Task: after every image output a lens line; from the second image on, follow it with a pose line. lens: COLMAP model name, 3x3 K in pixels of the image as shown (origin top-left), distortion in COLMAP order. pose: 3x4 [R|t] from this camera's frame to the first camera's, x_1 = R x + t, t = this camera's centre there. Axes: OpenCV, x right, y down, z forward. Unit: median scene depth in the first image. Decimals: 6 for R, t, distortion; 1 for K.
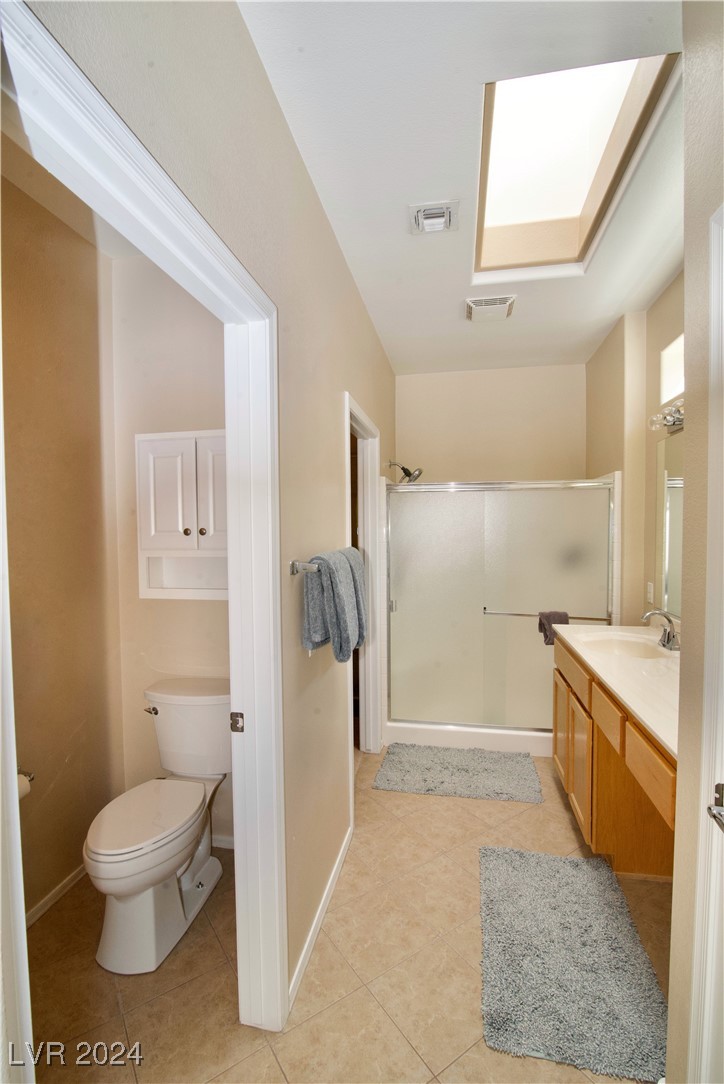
lens RADIAL K [[499.8, 0, 362.0], [0, 499.8, 542.0], [0, 0, 1]] dist [-0.012858, -0.000398]
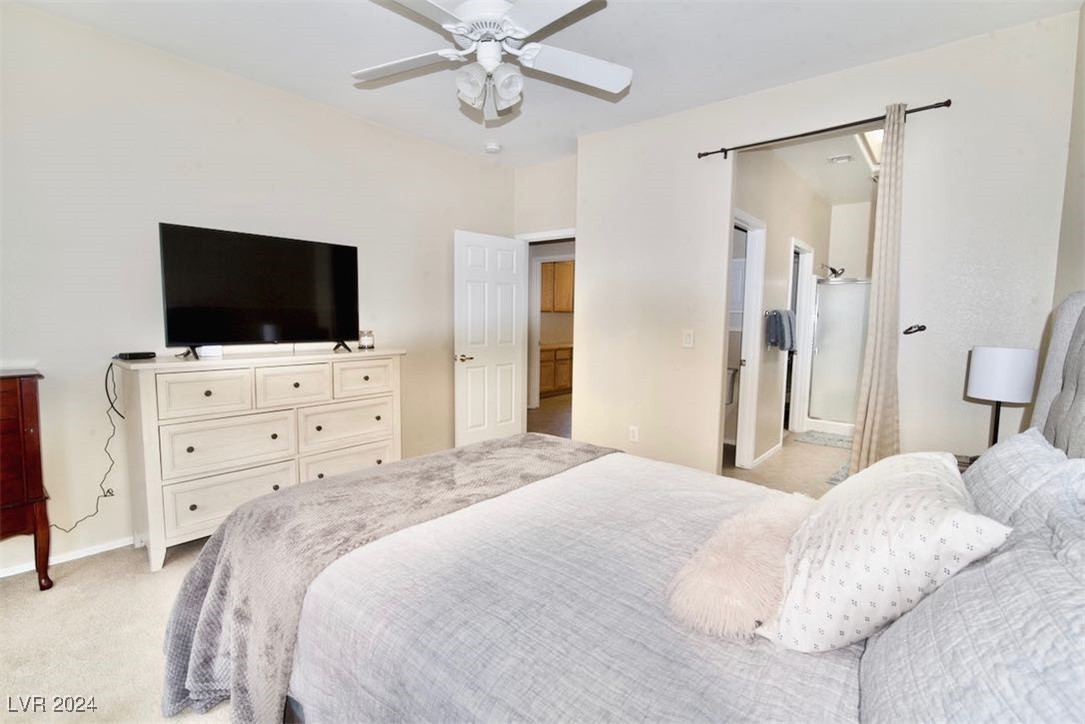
lens RADIAL K [[500.3, 0, 542.5], [0, 500.3, 362.0], [0, 0, 1]] dist [-0.012858, -0.000398]
pose [[0.881034, 0.064234, -0.468671, 0.047549], [-0.036830, 0.997045, 0.067416, 0.101590], [0.471617, -0.042135, 0.880796, -1.130324]]
